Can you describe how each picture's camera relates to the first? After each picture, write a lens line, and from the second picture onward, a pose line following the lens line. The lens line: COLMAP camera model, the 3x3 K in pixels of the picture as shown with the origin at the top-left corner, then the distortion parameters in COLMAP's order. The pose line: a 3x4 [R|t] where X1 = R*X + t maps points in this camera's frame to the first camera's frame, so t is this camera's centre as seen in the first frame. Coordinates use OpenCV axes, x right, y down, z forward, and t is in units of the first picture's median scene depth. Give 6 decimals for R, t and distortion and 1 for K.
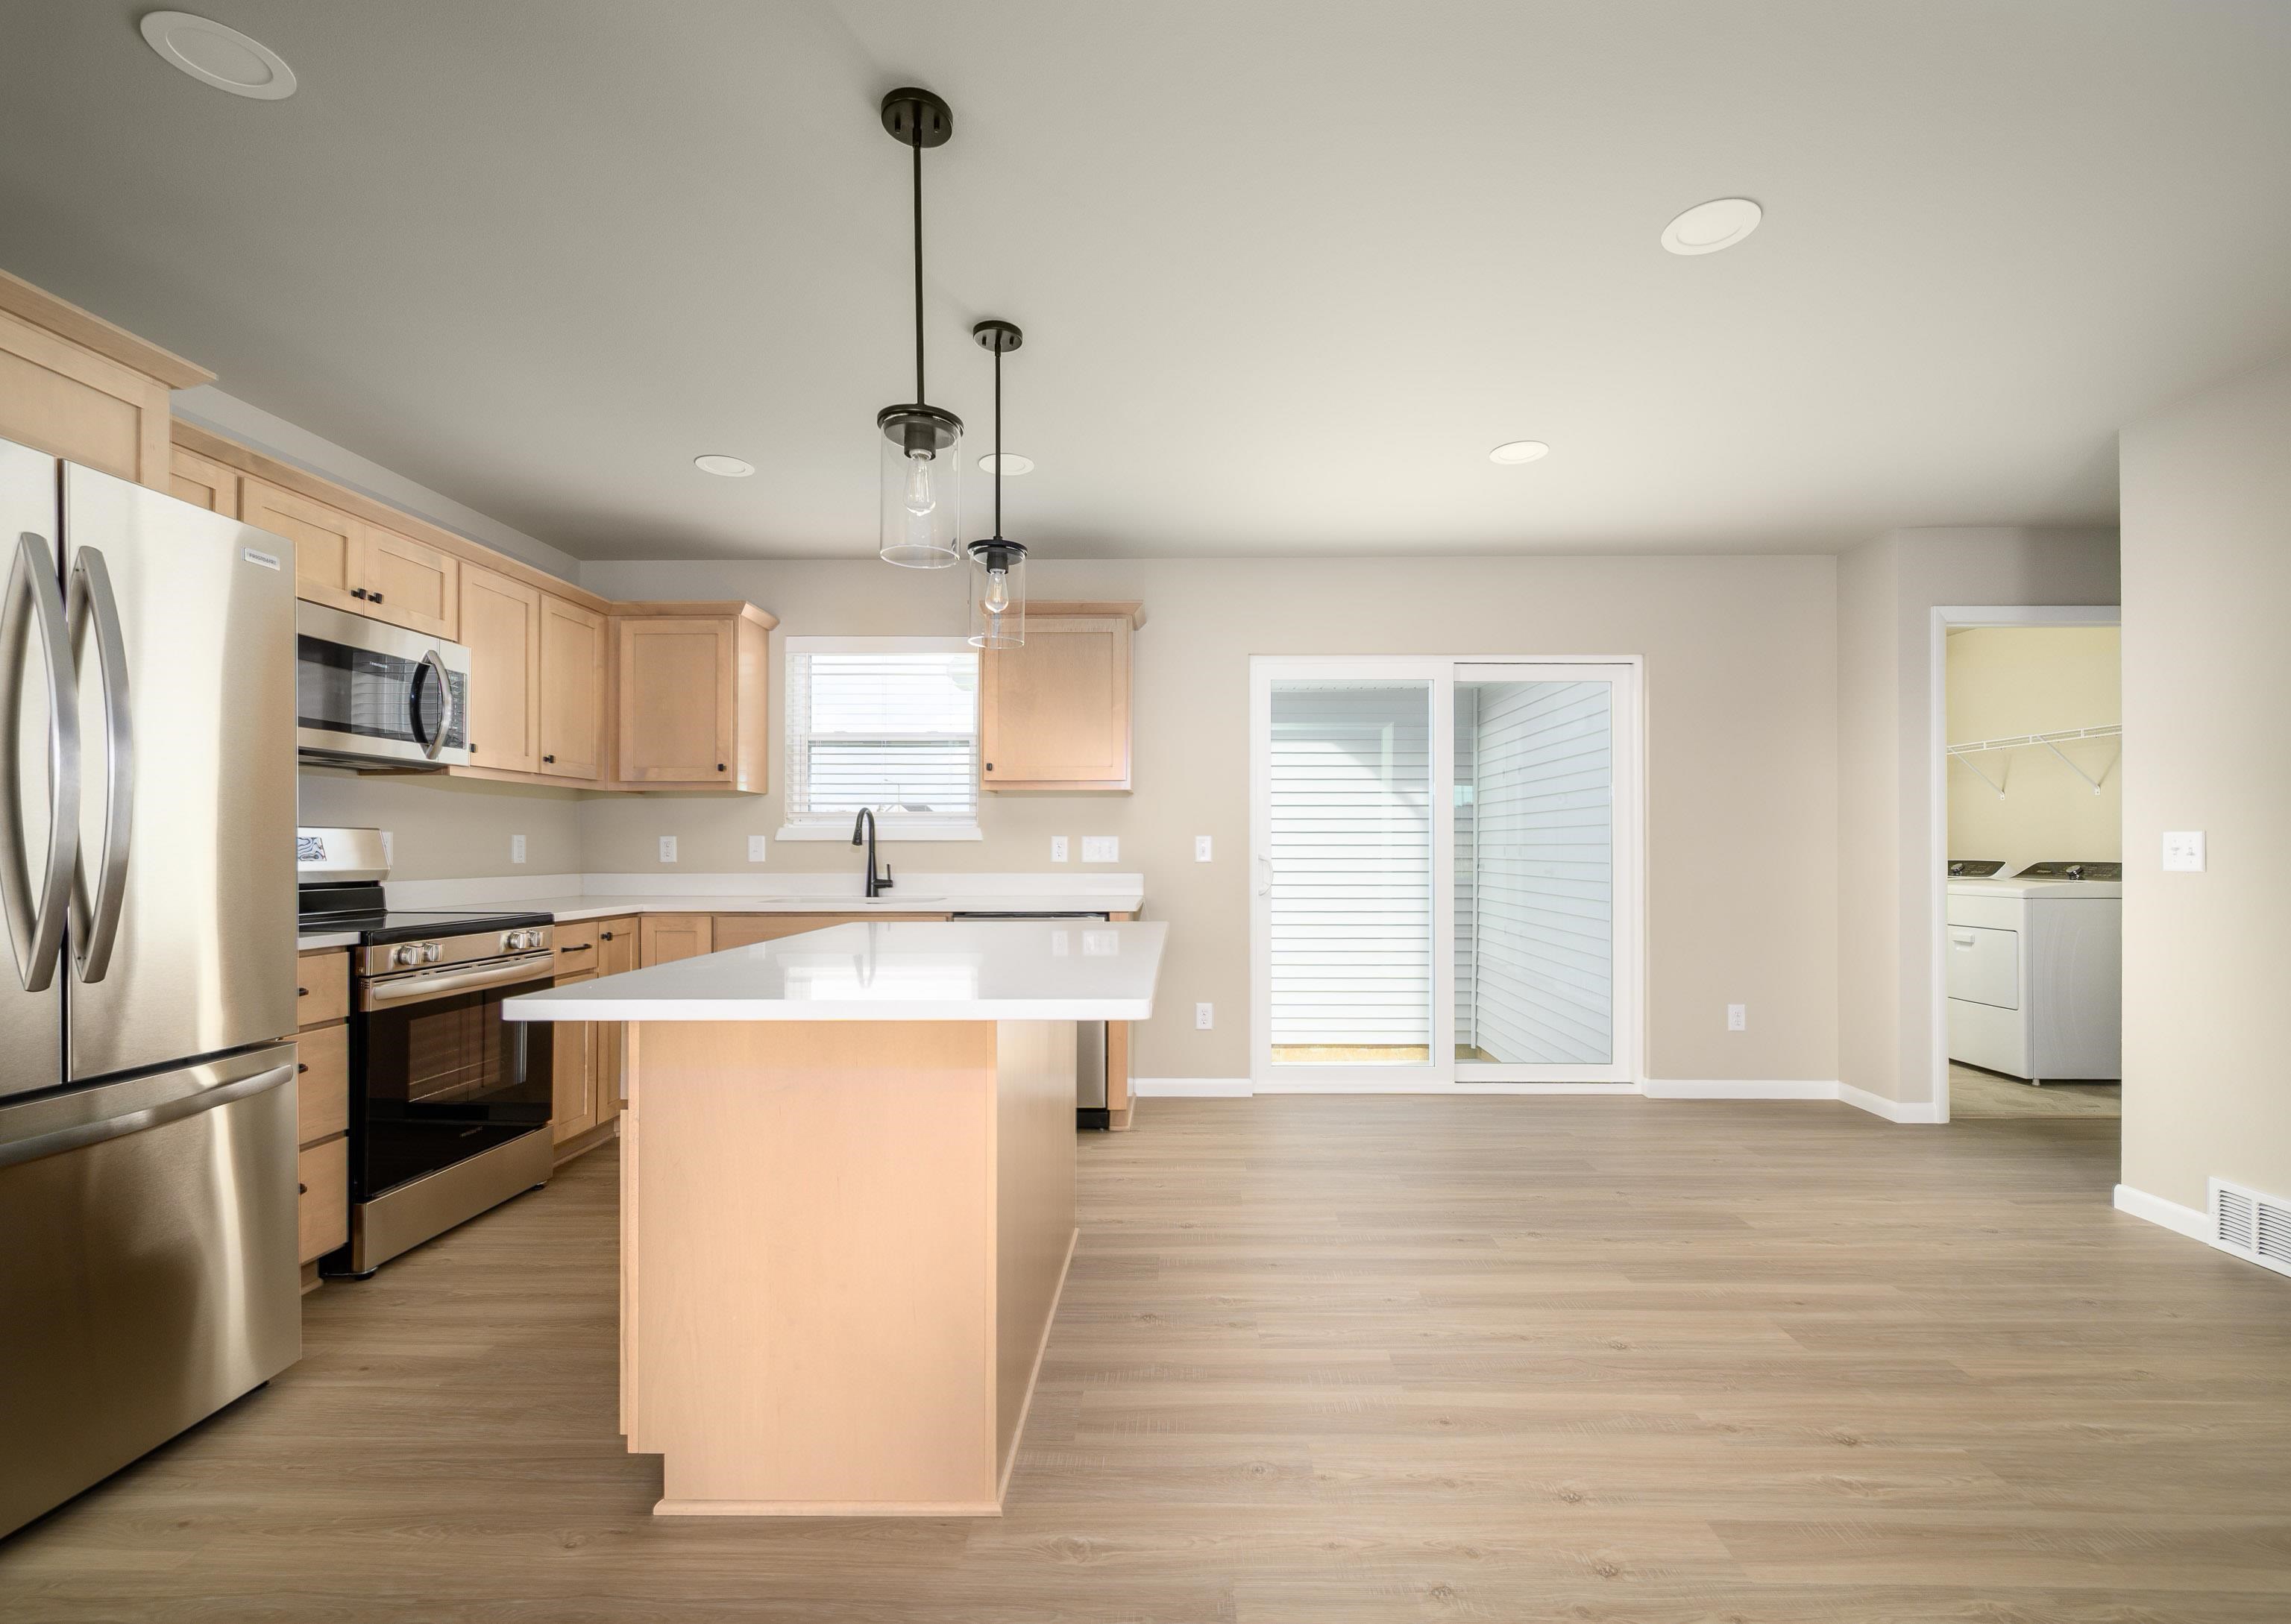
lens RADIAL K [[1006.5, 0, 1151.8], [0, 1006.5, 841.9], [0, 0, 1]] dist [-0.001580, -0.000541]
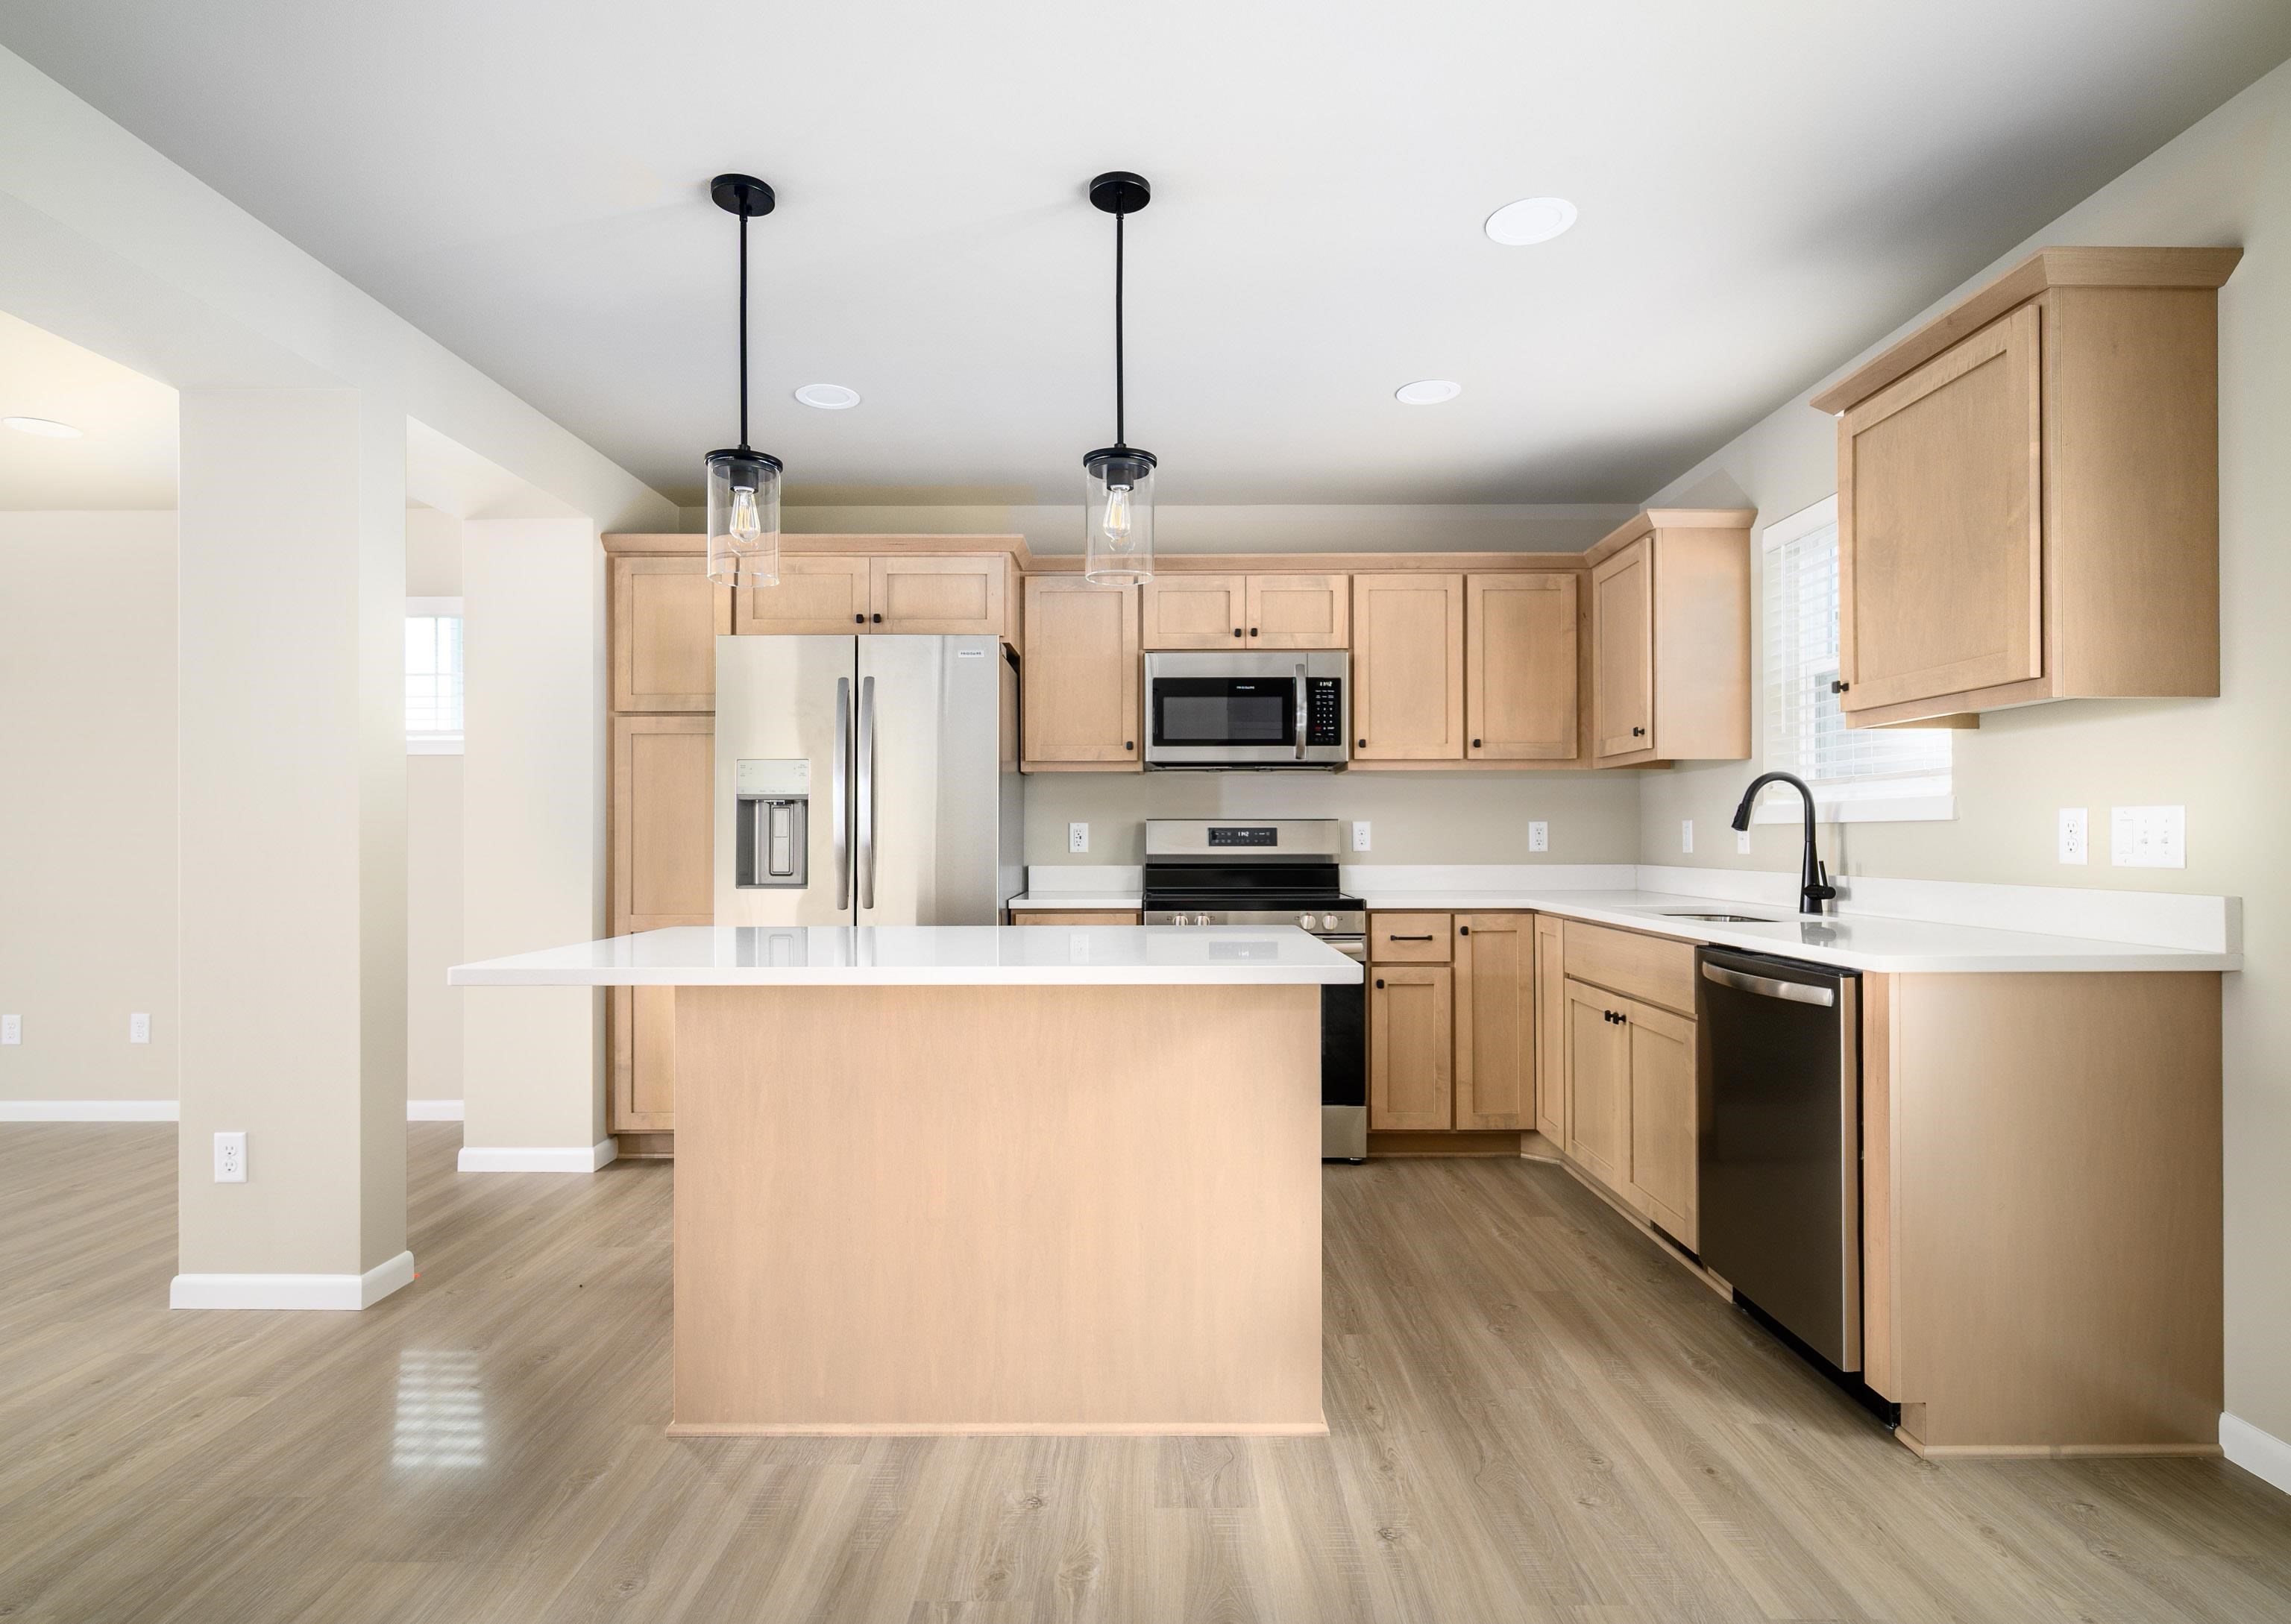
lens RADIAL K [[1153.0, 0, 1149.1], [0, 1153.0, 836.3], [0, 0, 1]] dist [0.000787, -0.000170]
pose [[0.025836, -0.002718, -0.999663, 0.529904], [0.007348, 0.999970, -0.002529, 0.007518], [0.999639, -0.007280, 0.025855, 0.701777]]
